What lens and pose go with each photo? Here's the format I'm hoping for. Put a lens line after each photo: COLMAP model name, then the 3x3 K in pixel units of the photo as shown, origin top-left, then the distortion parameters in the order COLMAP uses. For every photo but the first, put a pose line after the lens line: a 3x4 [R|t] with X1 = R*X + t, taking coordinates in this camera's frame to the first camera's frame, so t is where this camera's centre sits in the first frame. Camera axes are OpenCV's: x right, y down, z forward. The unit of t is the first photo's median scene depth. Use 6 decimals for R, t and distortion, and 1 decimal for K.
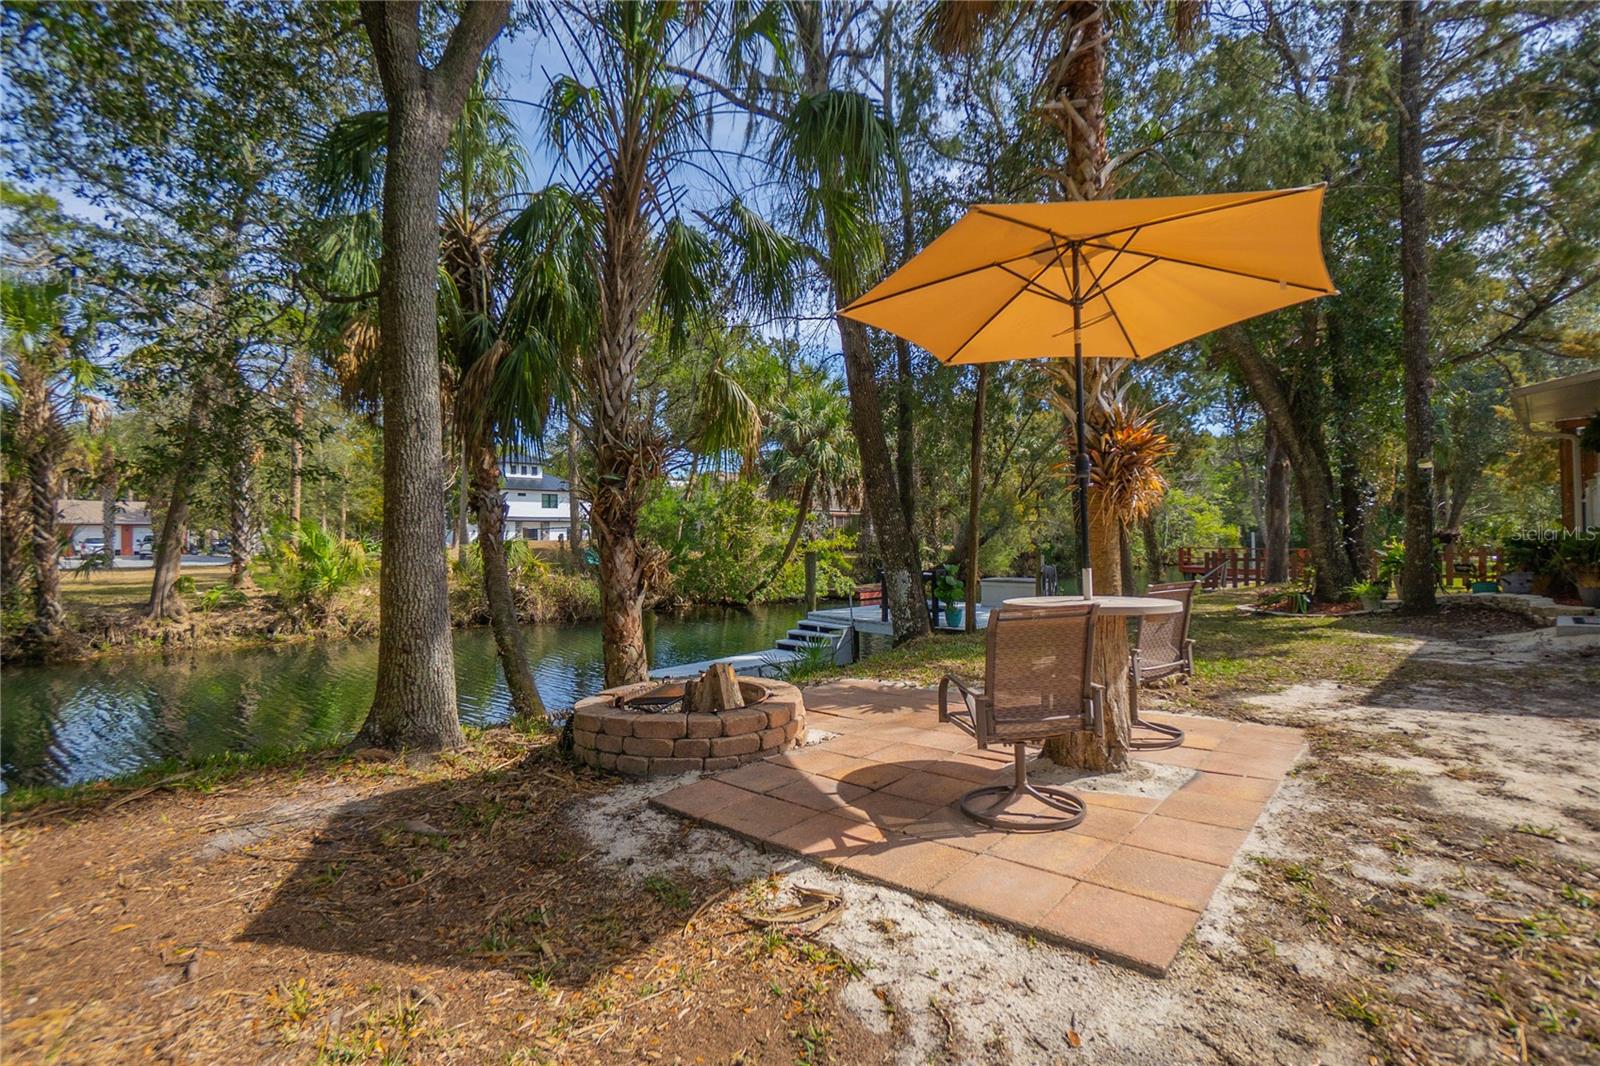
lens RADIAL K [[724.5, 0, 799.6], [0, 724.5, 546.9], [0, 0, 1]] dist [-0.045297, 0.018069]
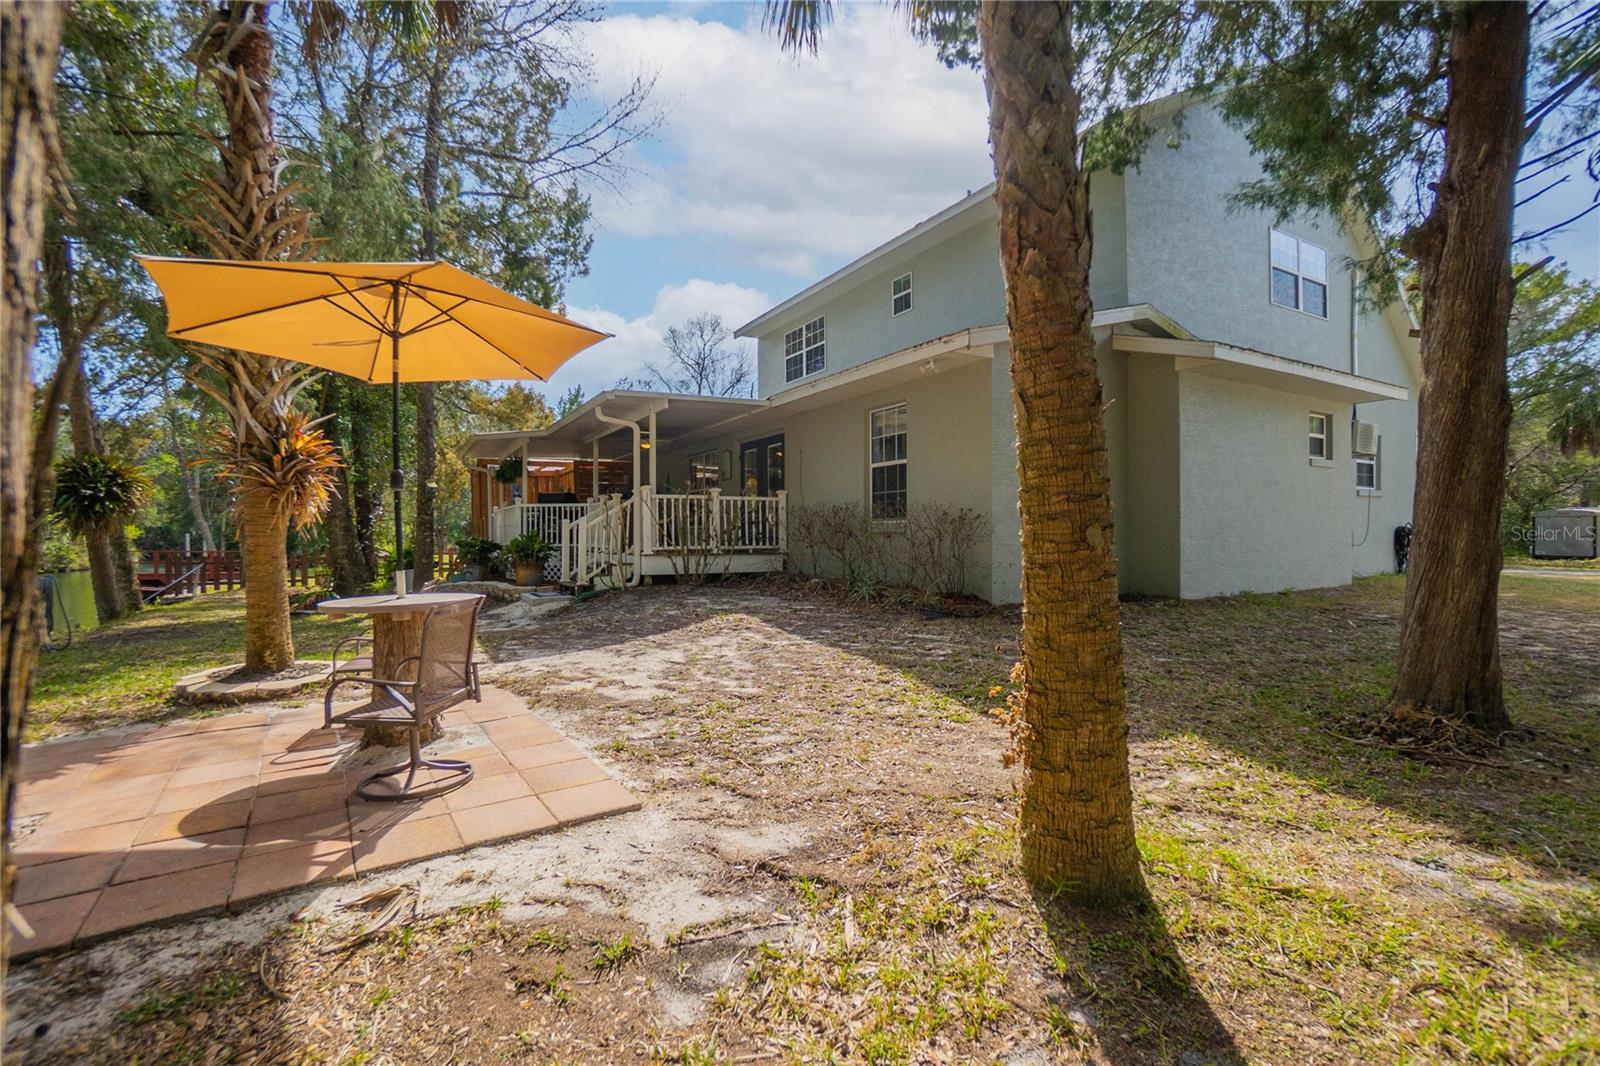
lens RADIAL K [[724.5, 0, 795.5], [0, 724.5, 530.8], [0, 0, 1]] dist [-0.045297, 0.018069]
pose [[0.232859, 0.020774, 0.972288, -0.832339], [0.002047, 0.999759, -0.021851, -0.009270], [-0.972508, 0.007078, 0.232761, 0.188511]]
